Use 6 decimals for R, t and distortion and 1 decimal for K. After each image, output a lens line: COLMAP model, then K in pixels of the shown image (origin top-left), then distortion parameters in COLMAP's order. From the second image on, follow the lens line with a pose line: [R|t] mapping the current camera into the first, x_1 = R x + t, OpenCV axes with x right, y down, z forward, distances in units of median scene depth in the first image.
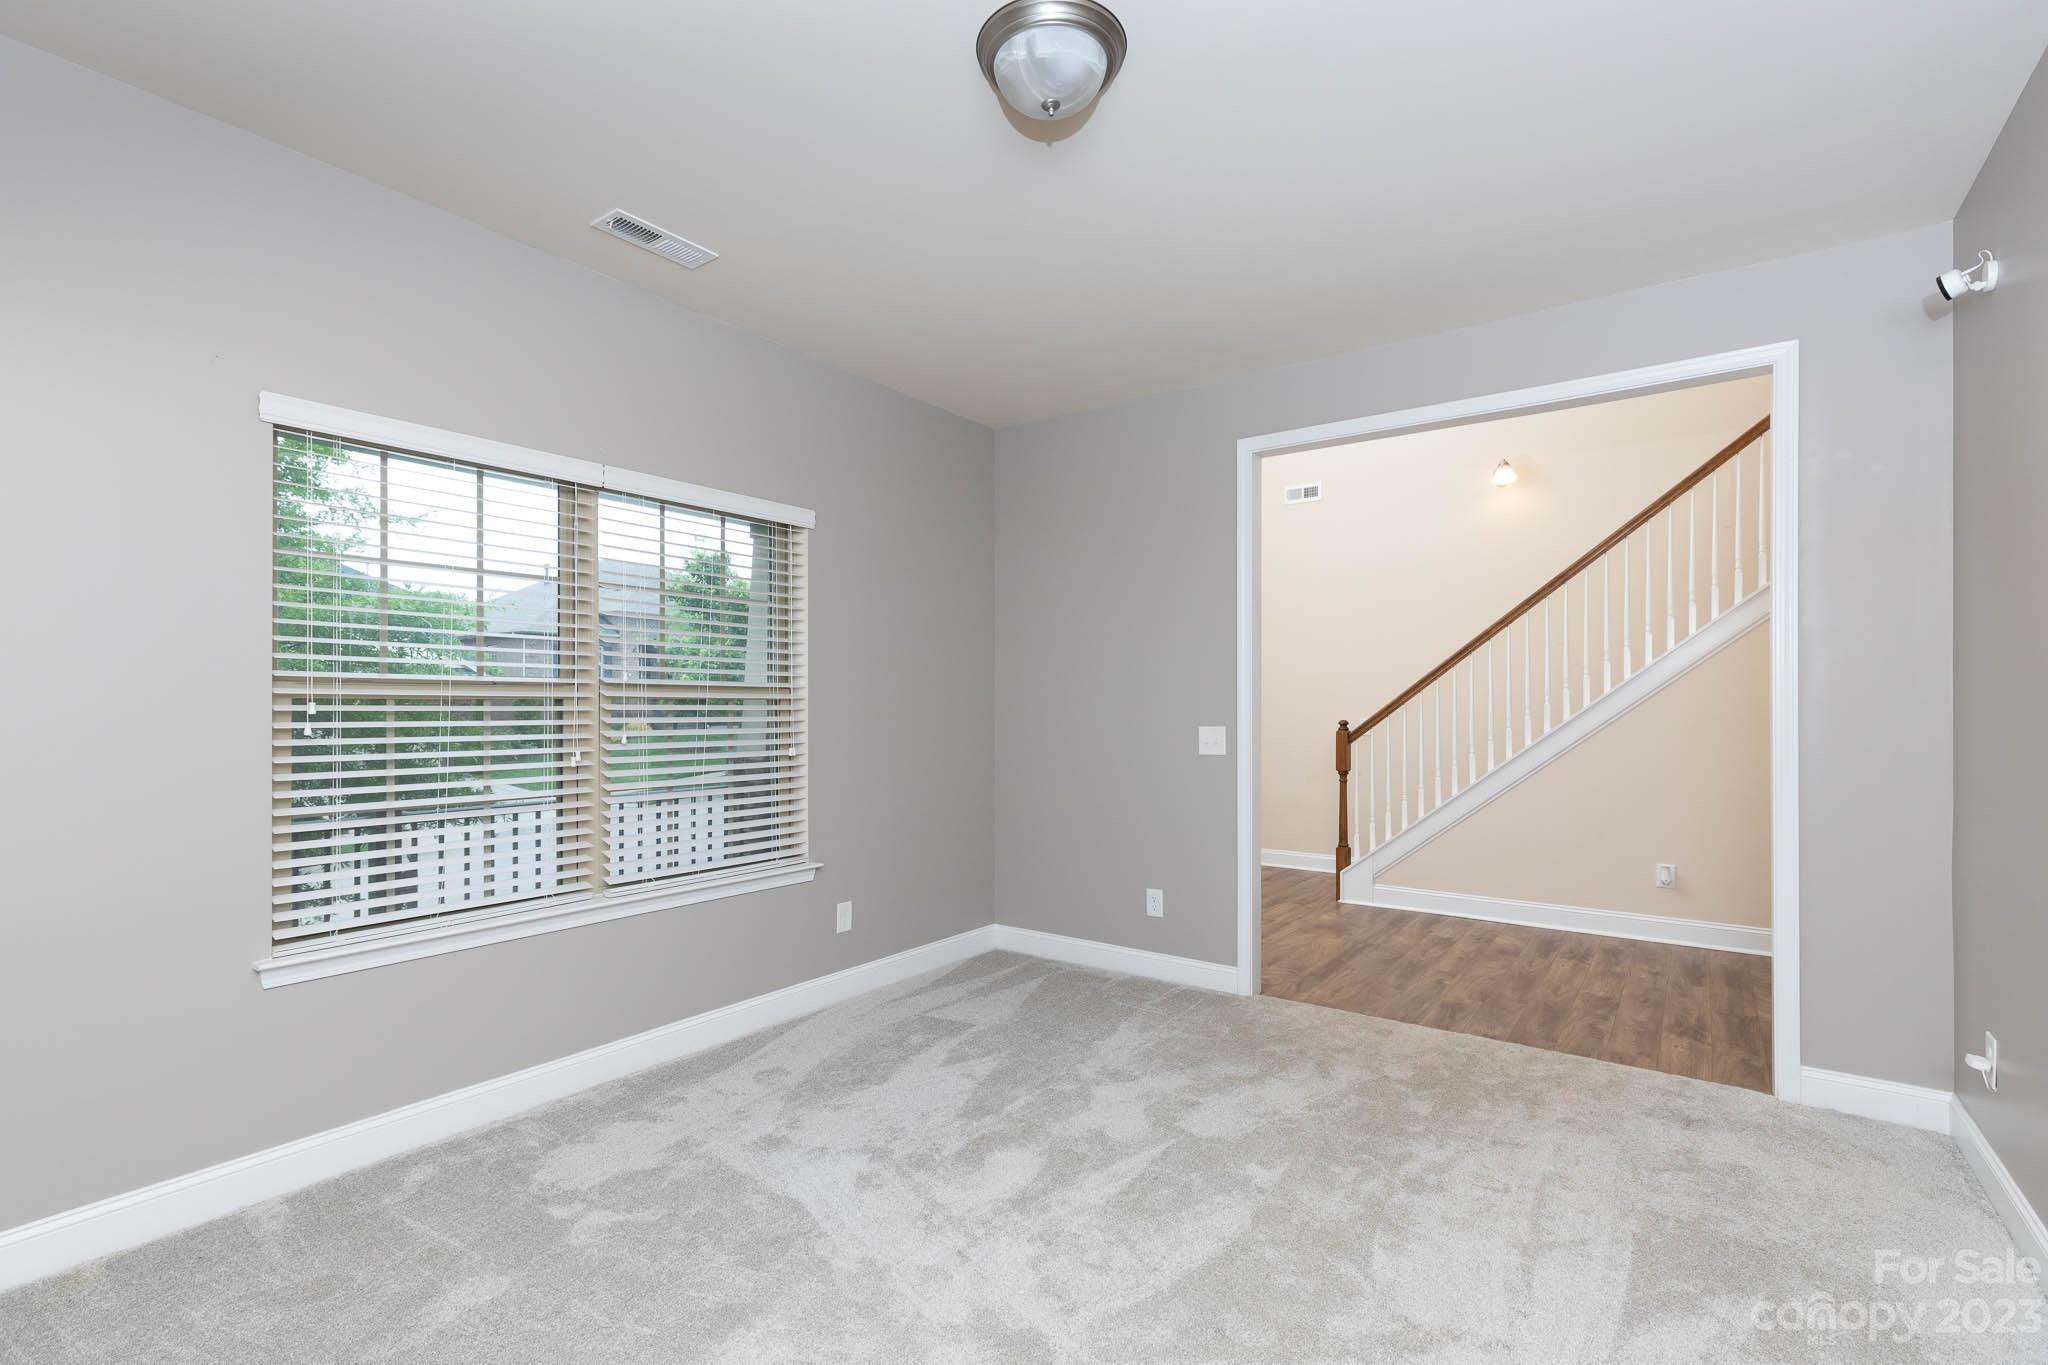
lens RADIAL K [[916.5, 0, 1024.4], [0, 916.5, 678.1], [0, 0, 1]] dist [0.000089, -0.000121]
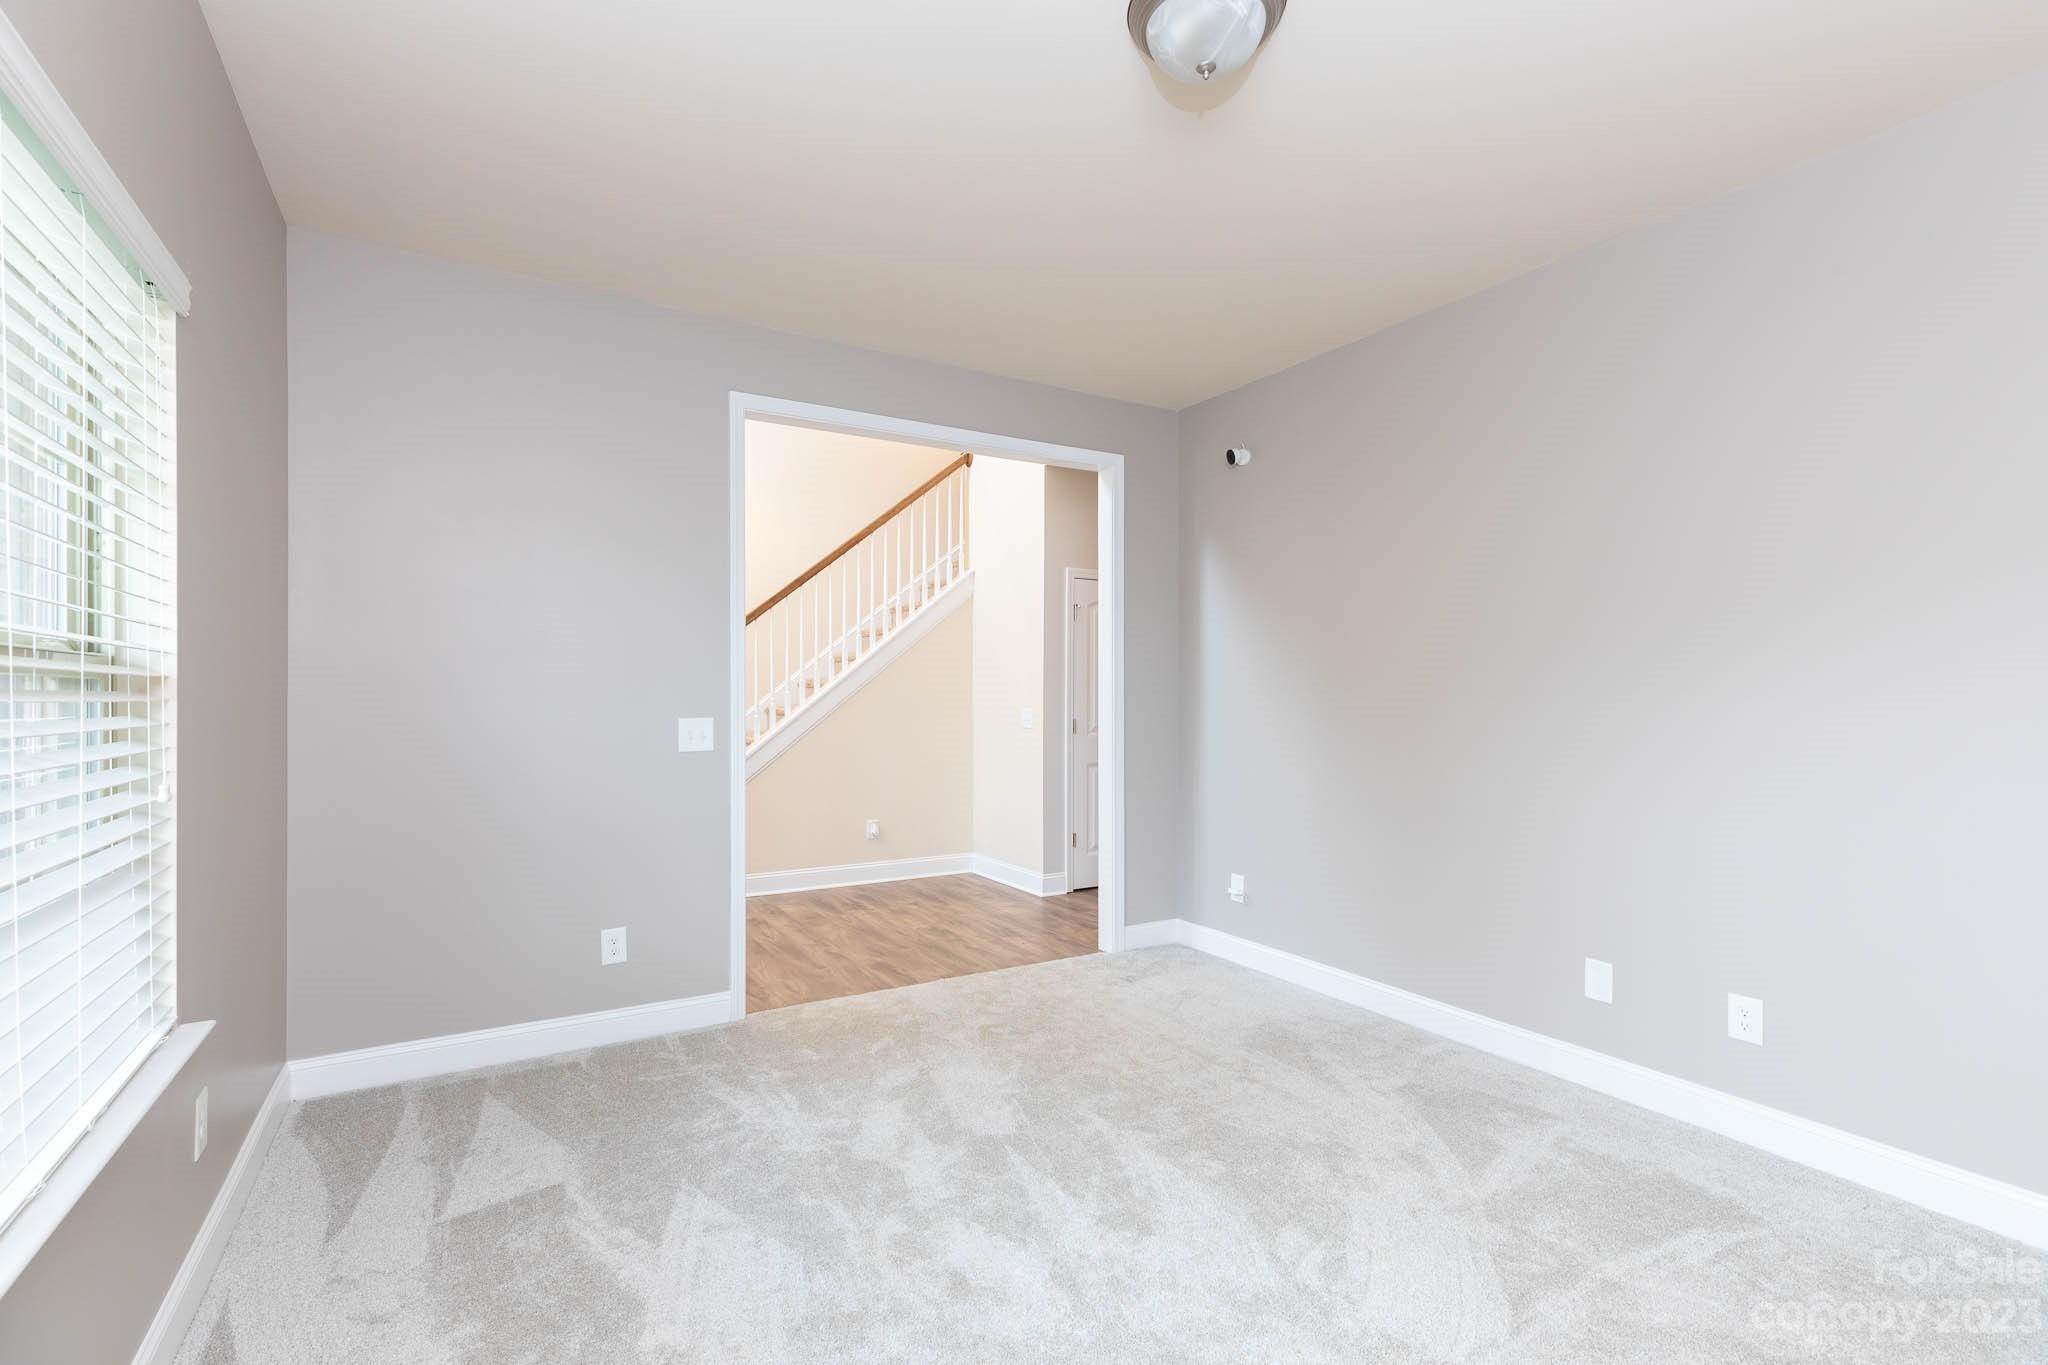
lens RADIAL K [[921.6, 0, 1021.1], [0, 921.6, 670.6], [0, 0, 1]] dist [0.002101, 0.000341]
pose [[0.396601, 0.023475, 0.917691, -0.491677], [-0.029207, 0.999490, -0.012945, 0.012181], [-0.917526, -0.021669, 0.397084, 0.413502]]
